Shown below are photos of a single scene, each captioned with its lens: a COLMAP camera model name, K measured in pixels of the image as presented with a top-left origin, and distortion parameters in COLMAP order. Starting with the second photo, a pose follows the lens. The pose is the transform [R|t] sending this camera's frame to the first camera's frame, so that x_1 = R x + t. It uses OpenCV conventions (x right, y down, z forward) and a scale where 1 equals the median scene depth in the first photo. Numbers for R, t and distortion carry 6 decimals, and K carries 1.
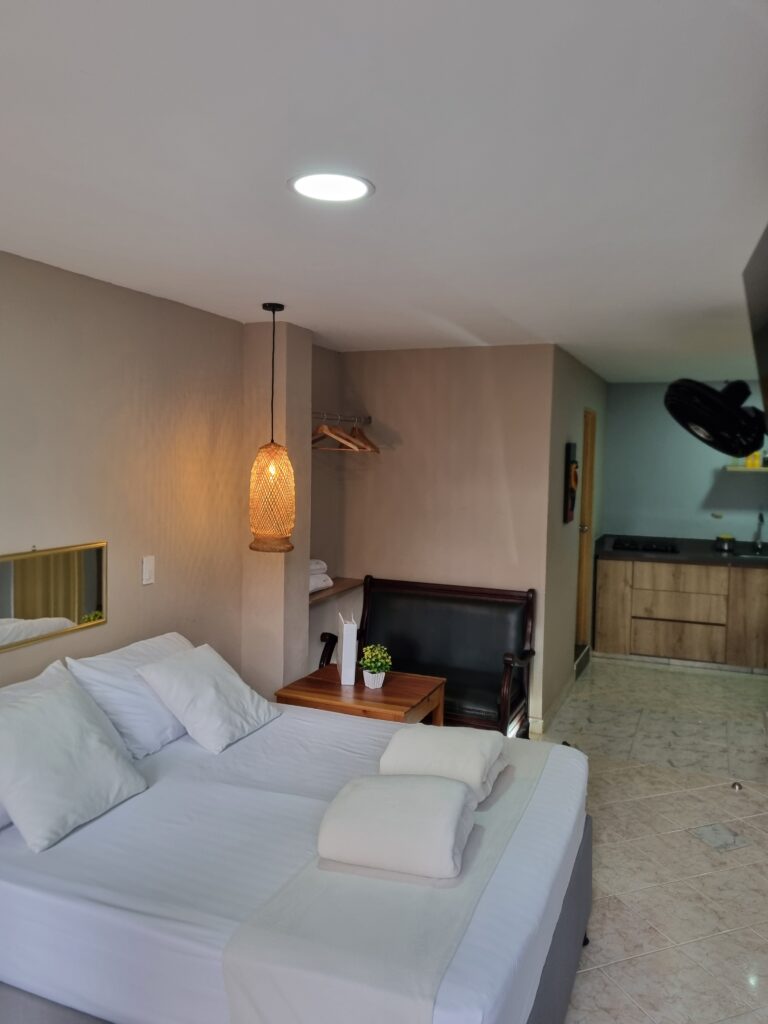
lens RADIAL K [[771.3, 0, 379.7], [0, 771.3, 500.9], [0, 0, 1]] dist [0.066156, -0.090101]
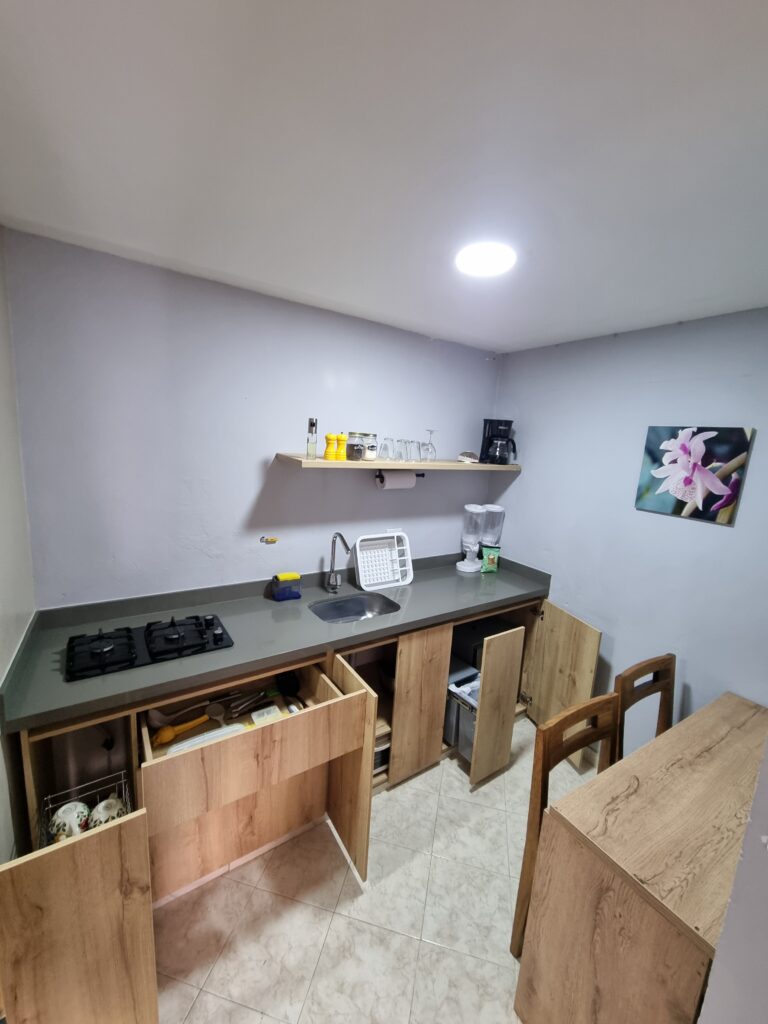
lens RADIAL K [[405.4, 0, 384.0], [0, 405.4, 512.0], [0, 0, 1]] dist [-0.000082, 0.000057]
pose [[0.574571, -0.135744, 0.807120, 0.082425], [0.007324, 0.986964, 0.160777, -0.017026], [-0.818422, -0.086466, 0.568075, 0.259793]]
